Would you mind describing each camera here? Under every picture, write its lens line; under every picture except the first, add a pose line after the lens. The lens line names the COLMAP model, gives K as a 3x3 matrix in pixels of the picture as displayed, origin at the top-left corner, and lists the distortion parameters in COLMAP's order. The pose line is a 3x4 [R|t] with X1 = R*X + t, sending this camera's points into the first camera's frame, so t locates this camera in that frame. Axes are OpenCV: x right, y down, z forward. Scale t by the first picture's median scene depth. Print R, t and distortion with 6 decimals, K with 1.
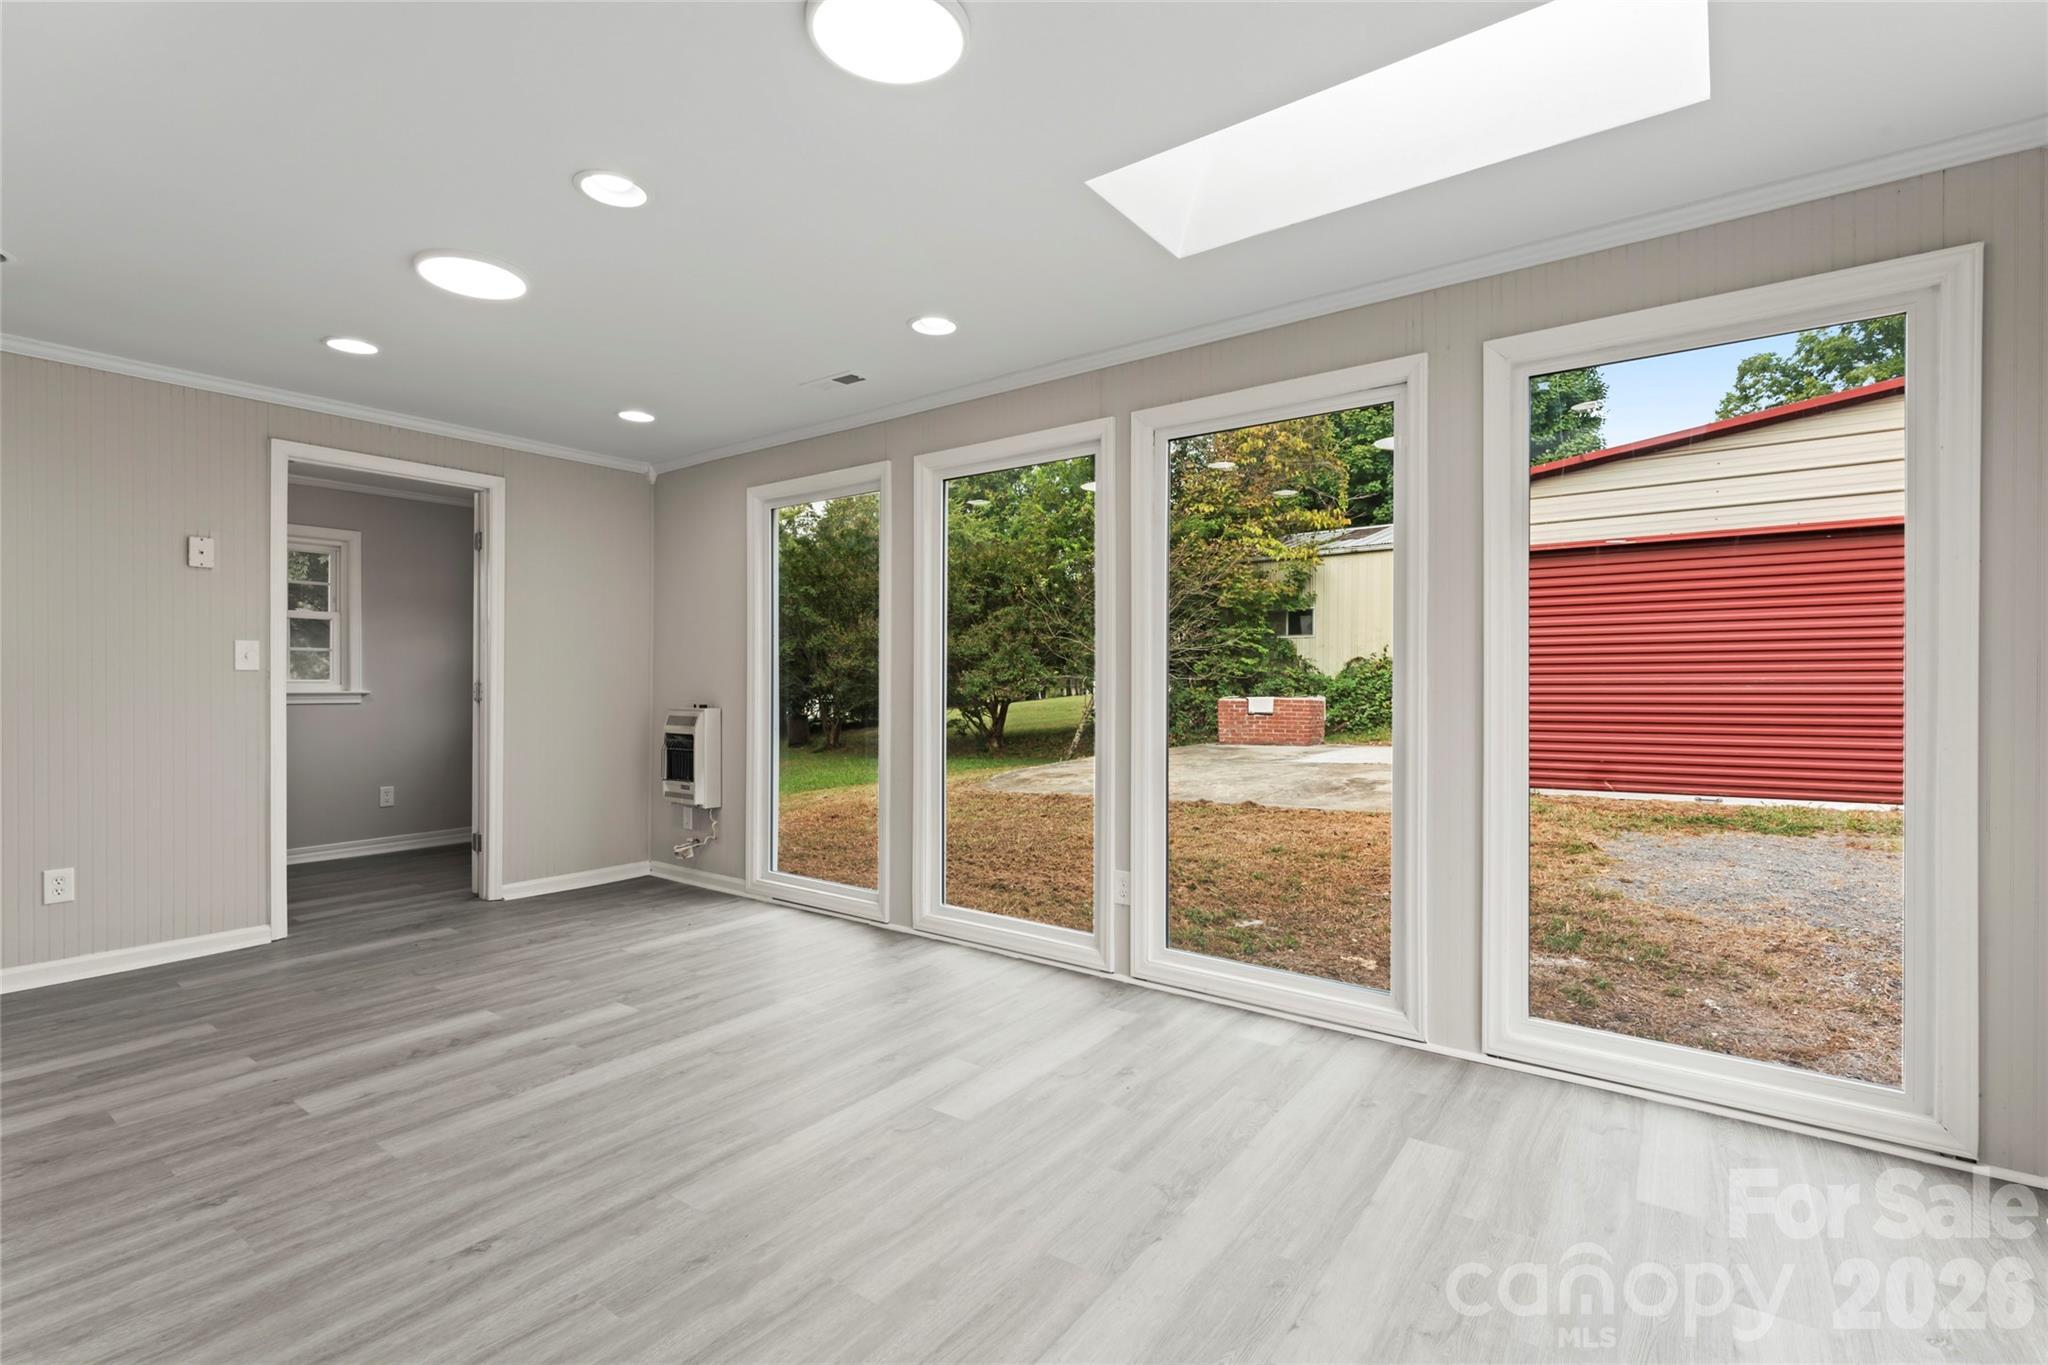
lens RADIAL K [[930.2, 0, 1017.2], [0, 930.2, 684.6], [0, 0, 1]] dist [-0.002288, 0.000487]
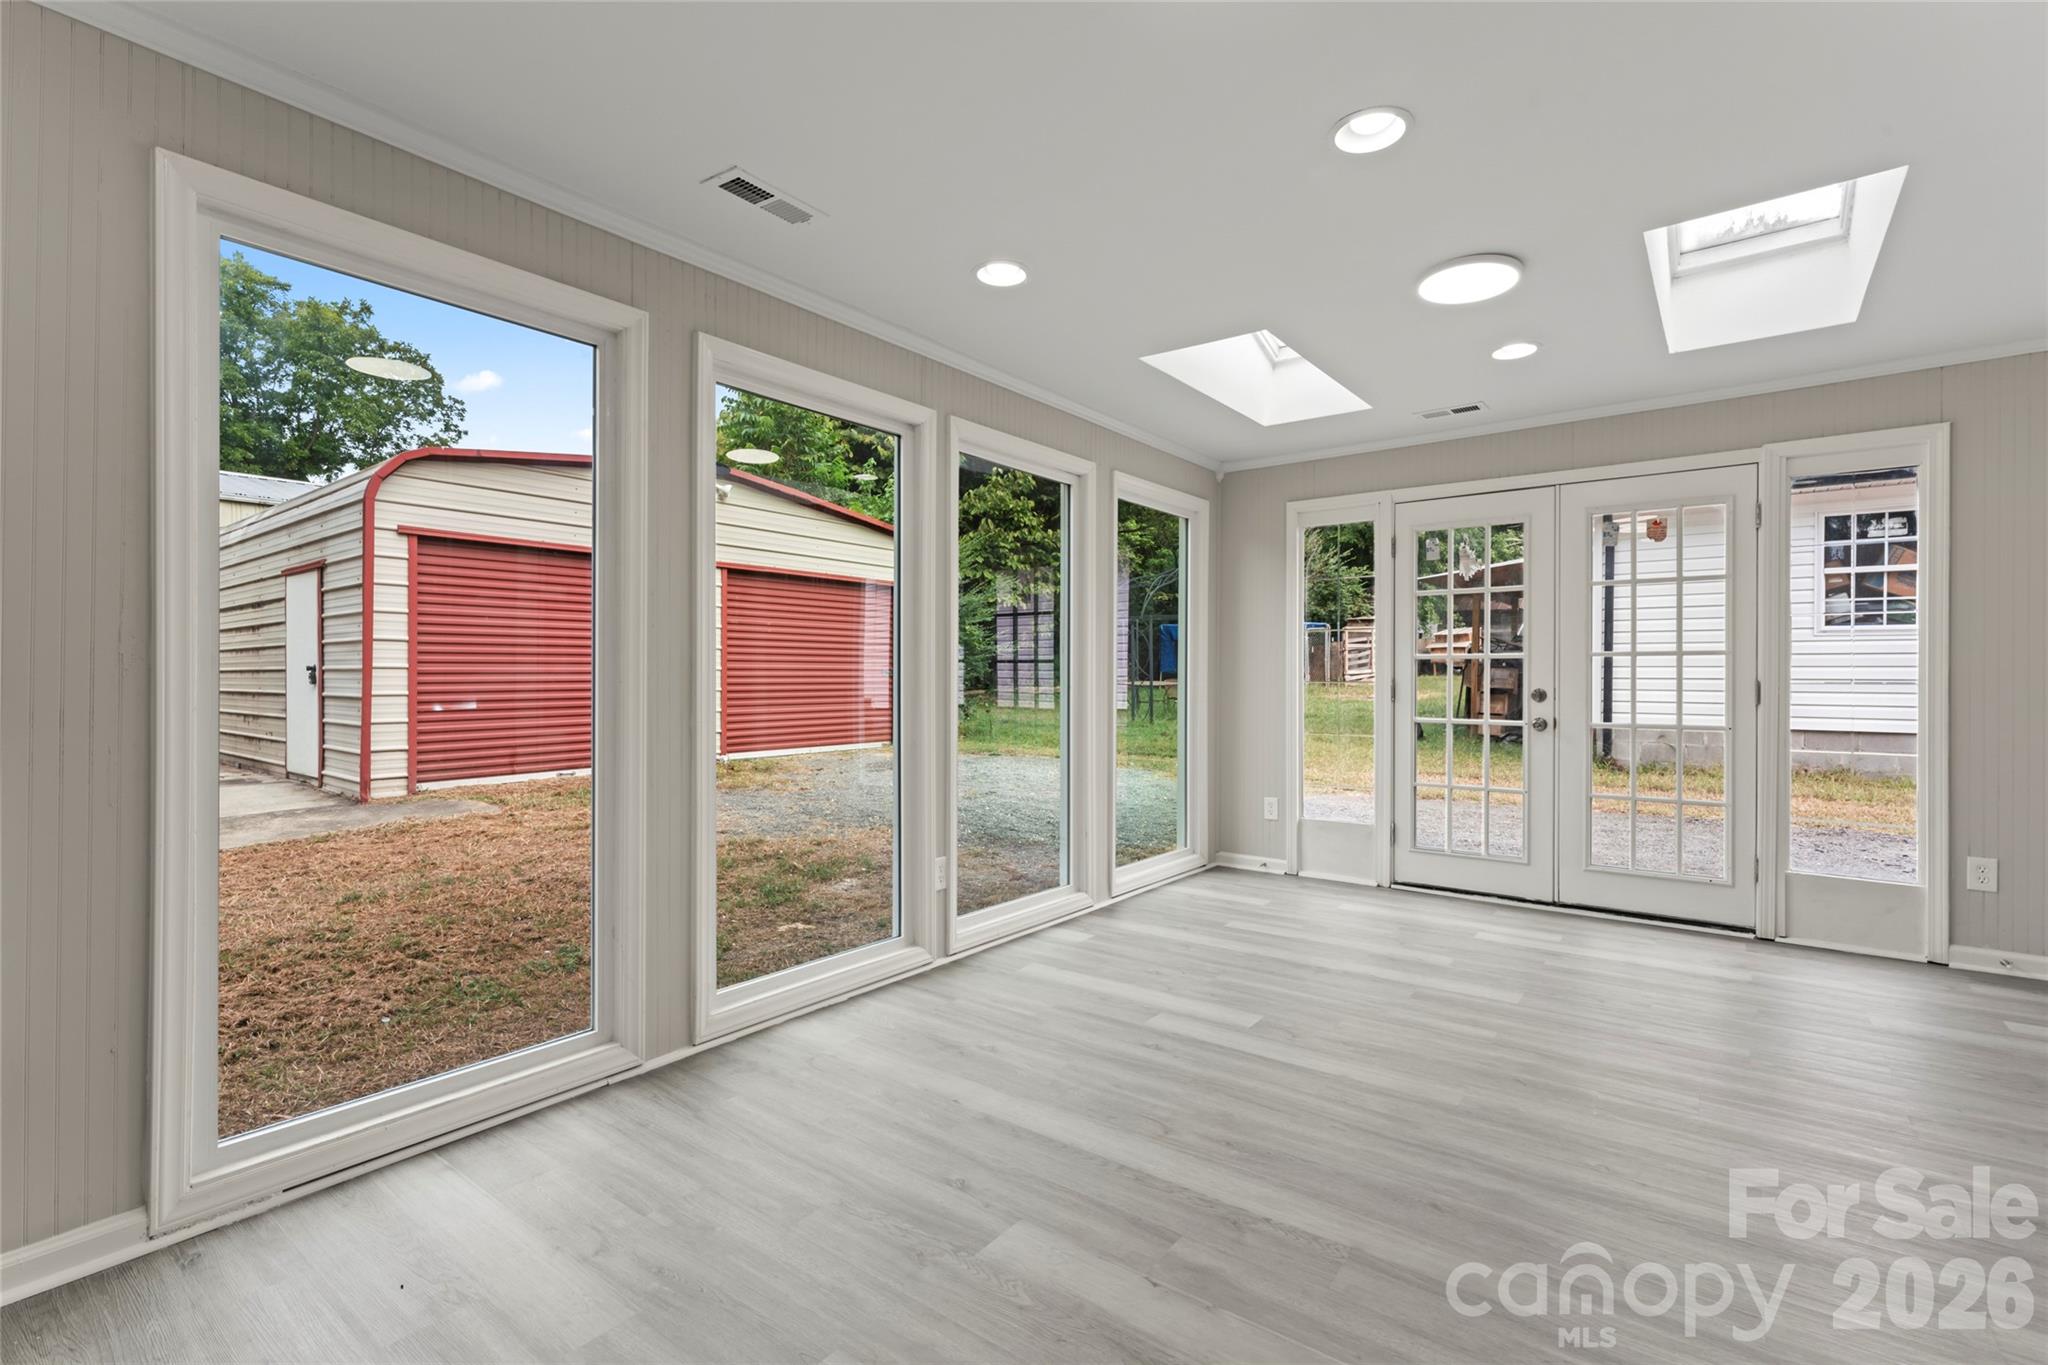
lens RADIAL K [[930.2, 0, 1027.7], [0, 930.2, 675.9], [0, 0, 1]] dist [-0.002288, 0.000487]
pose [[0.013033, -0.005283, 0.999901, -1.018353], [0.006564, 0.999965, 0.005198, -0.002000], [-0.999894, 0.006495, 0.013067, 1.001693]]
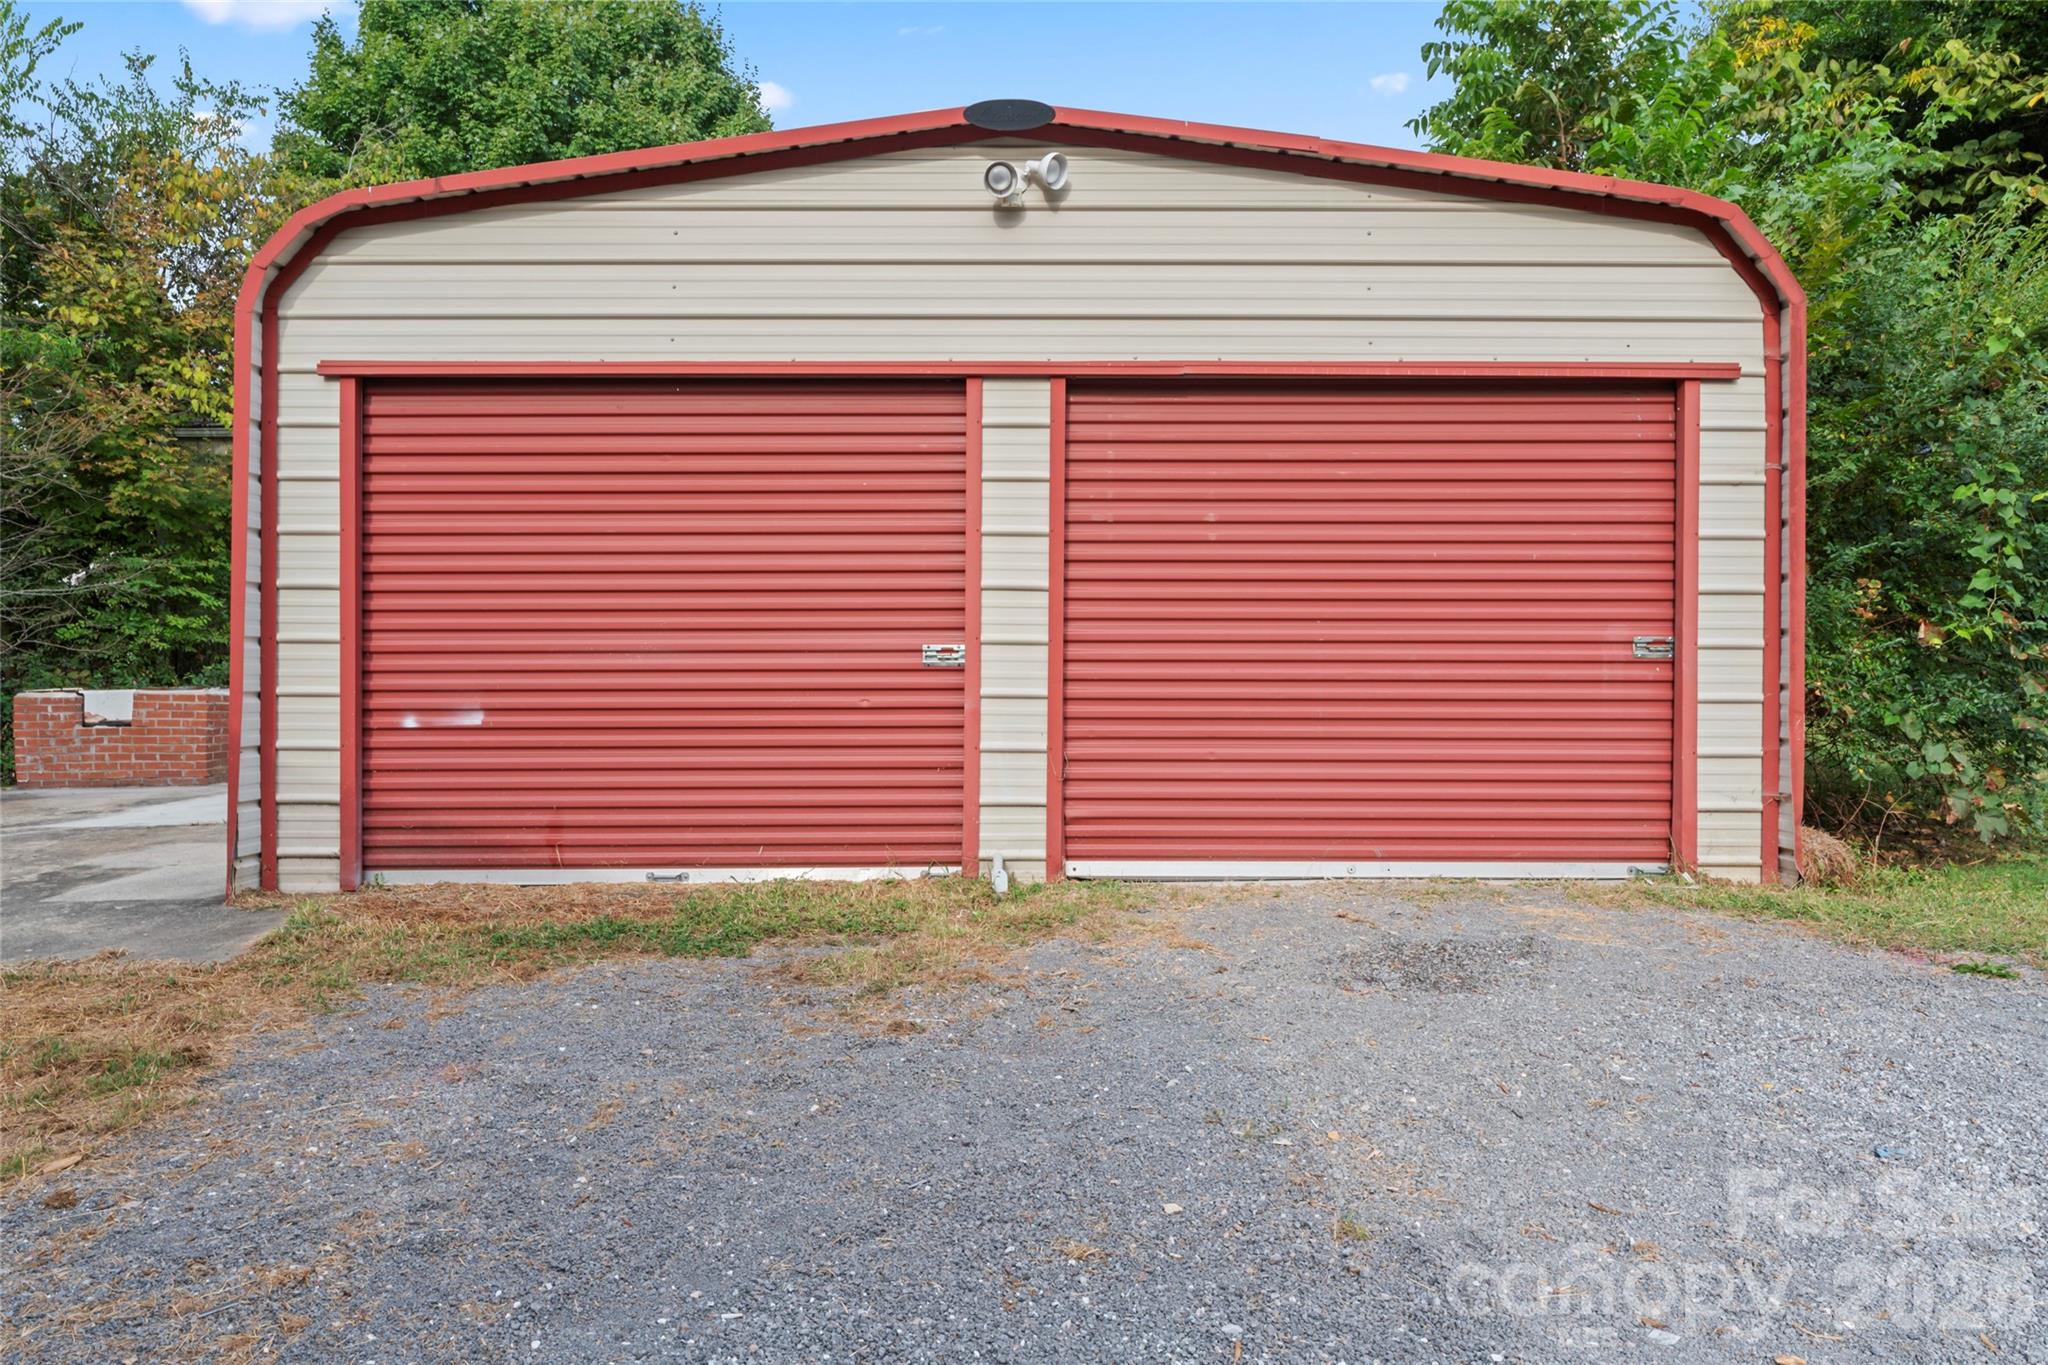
lens RADIAL K [[1350.6, 0, 1025.9], [0, 1350.6, 680.3], [0, 0, 1]] dist [-0.001584, 0.000440]
pose [[0.803175, -0.010192, 0.595656, 1.119610], [0.005282, 0.999936, 0.009986, 0.018330], [-0.595720, -0.004874, 0.803178, 0.668500]]
